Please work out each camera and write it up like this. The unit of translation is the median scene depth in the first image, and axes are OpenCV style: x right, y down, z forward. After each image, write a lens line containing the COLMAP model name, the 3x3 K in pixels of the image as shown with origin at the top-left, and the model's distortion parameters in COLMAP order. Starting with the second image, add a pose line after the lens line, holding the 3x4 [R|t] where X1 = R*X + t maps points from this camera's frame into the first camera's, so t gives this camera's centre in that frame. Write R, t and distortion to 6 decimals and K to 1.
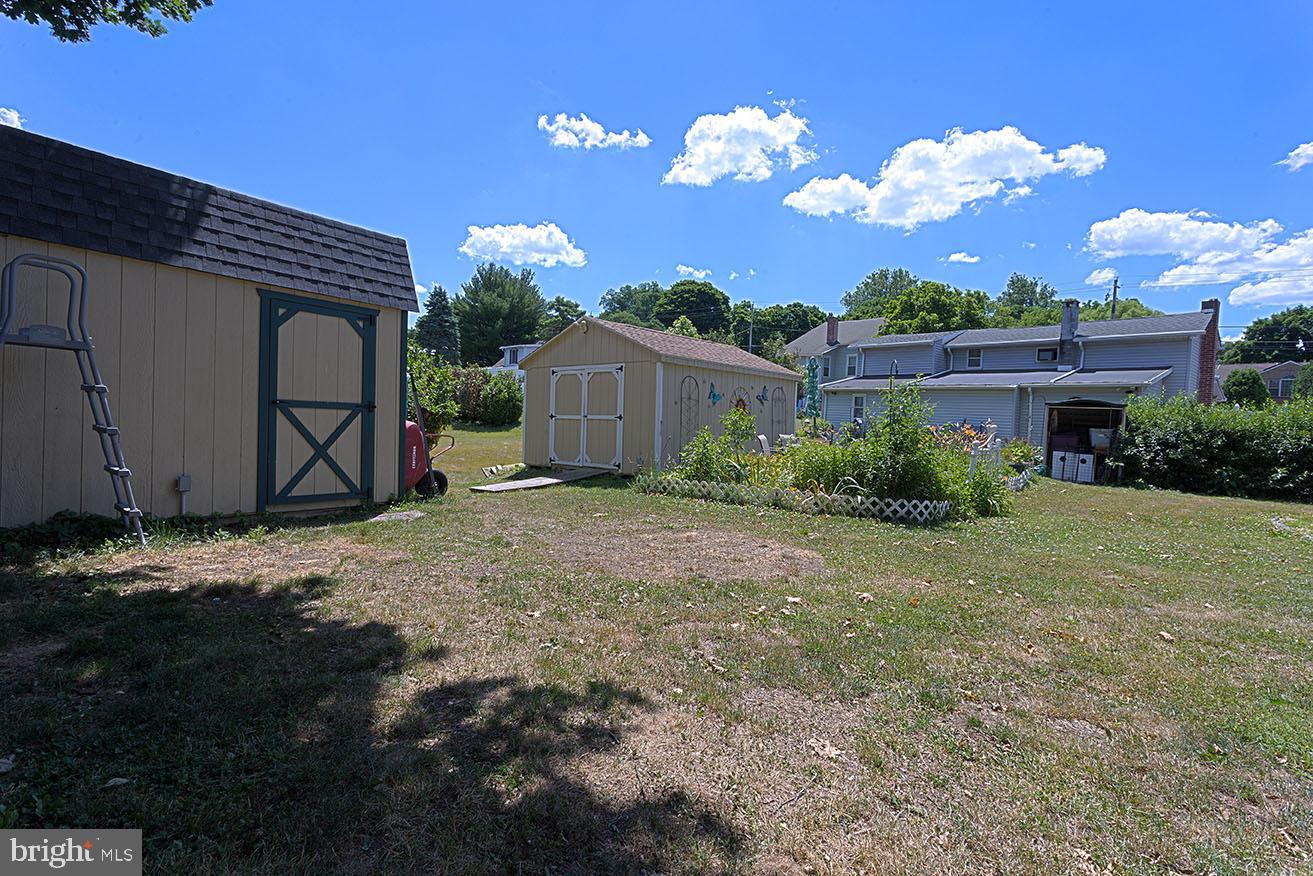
lens RADIAL K [[614.5, 0, 660.3], [0, 614.5, 430.8], [0, 0, 1]] dist [-0.000700, 0.000176]
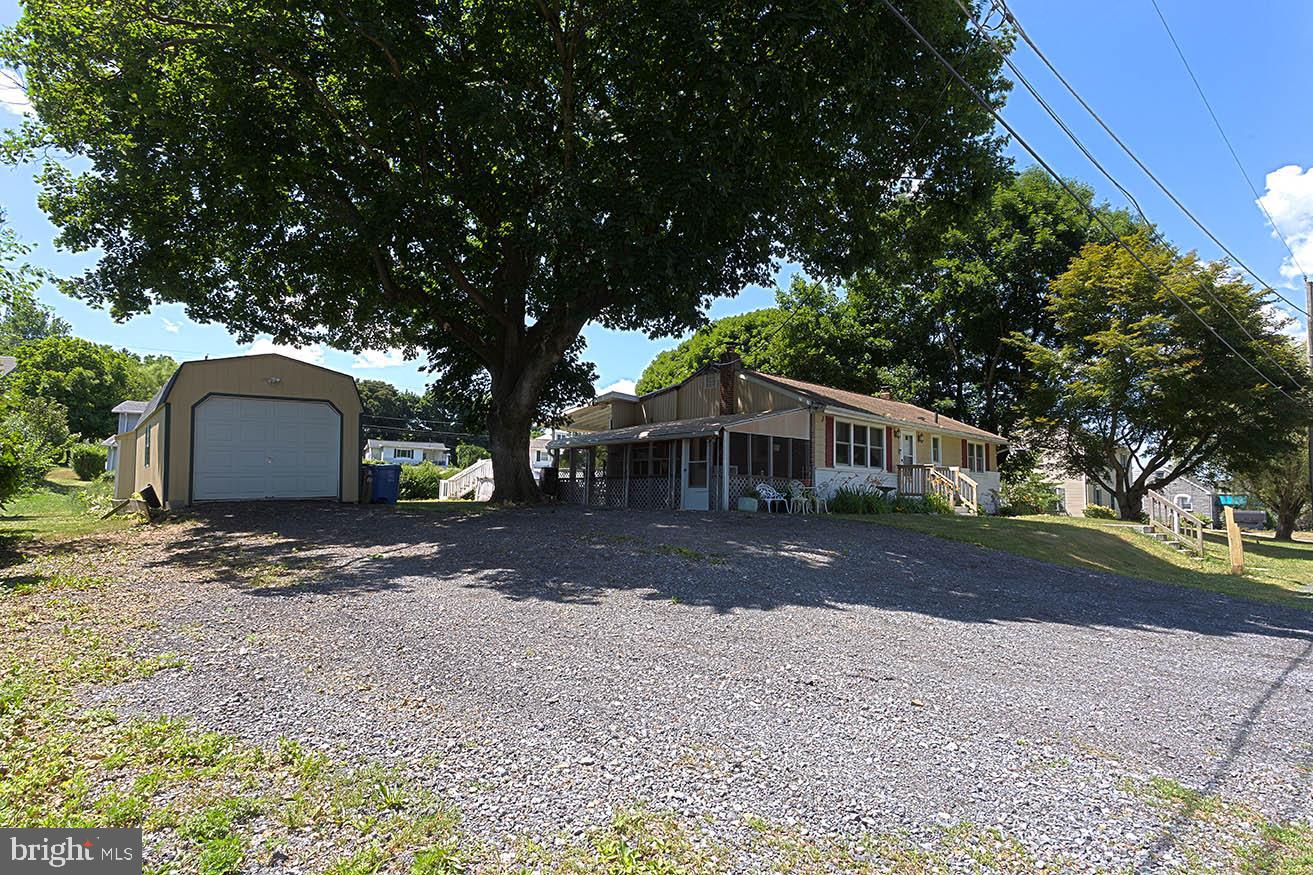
lens RADIAL K [[713.0, 0, 656.5], [0, 713.0, 437.5], [0, 0, 1]] dist [0.002070, 0.000696]
pose [[0.223677, 0.047389, 0.973511, -1.550714], [0.010713, 0.998637, -0.051074, 0.004449], [-0.974605, 0.021853, 0.222864, -0.696766]]
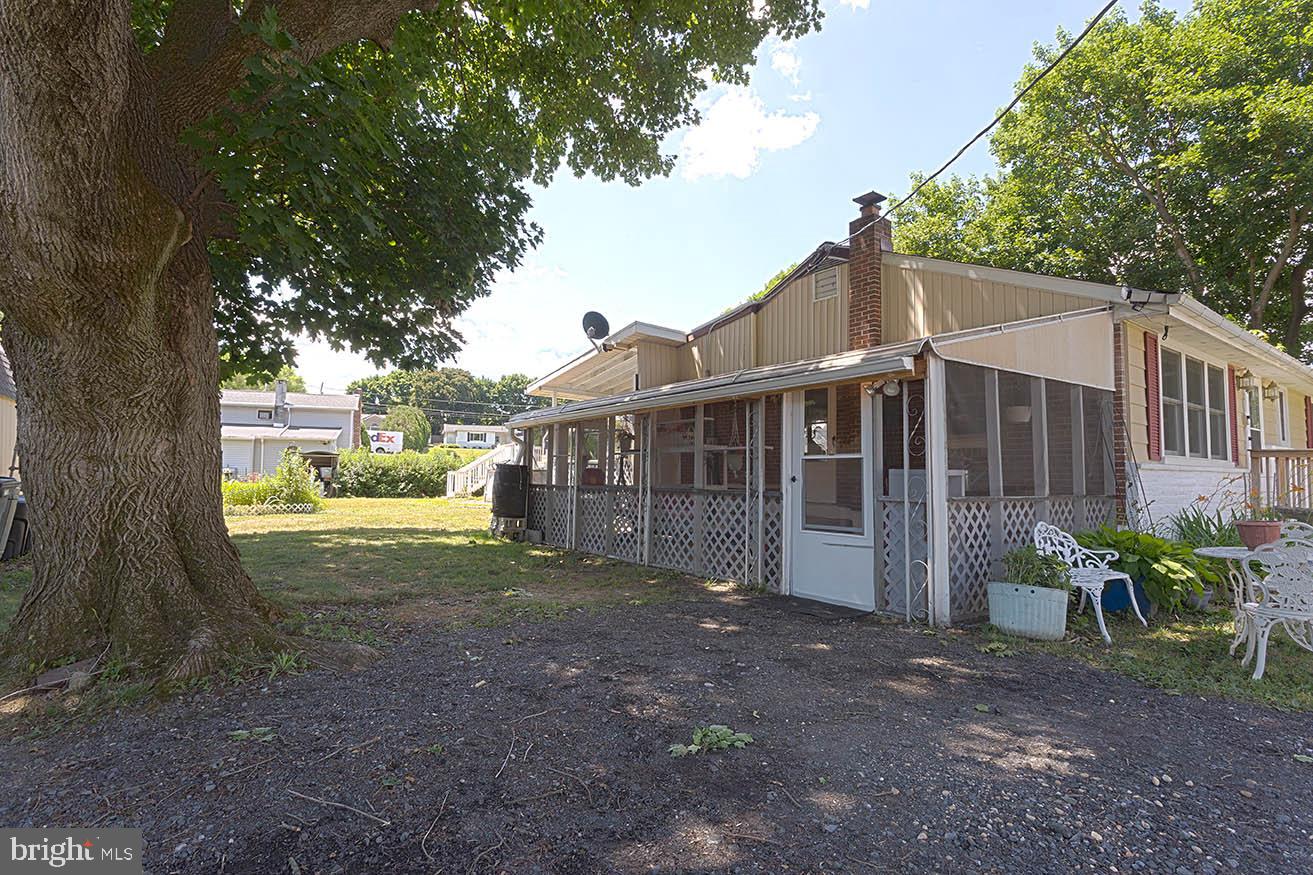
lens RADIAL K [[634.2, 0, 647.3], [0, 634.2, 439.2], [0, 0, 1]] dist [-0.000281, 0.001189]
pose [[0.342769, 0.011370, 0.939351, -0.693419], [0.025138, 0.999458, -0.021271, -0.022021], [-0.939083, 0.030905, 0.342297, -0.510271]]
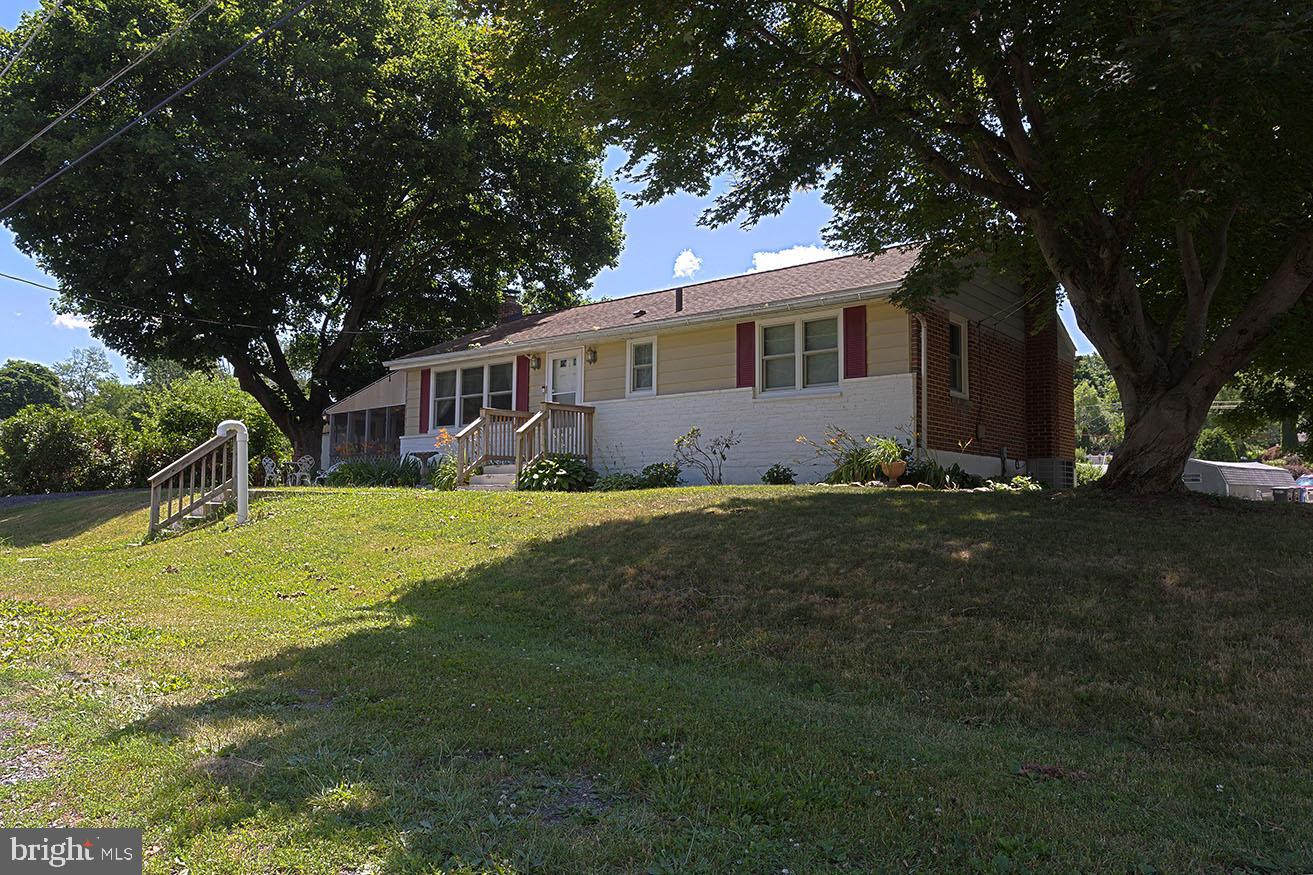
lens RADIAL K [[933.6, 0, 656.5], [0, 933.6, 437.5], [0, 0, 1]] dist [0.001584, 0.000207]
pose [[0.994364, -0.051003, -0.092945, 0.416918], [0.042507, 0.994925, -0.091194, 0.150620], [0.097124, 0.086730, 0.991486, -2.138760]]
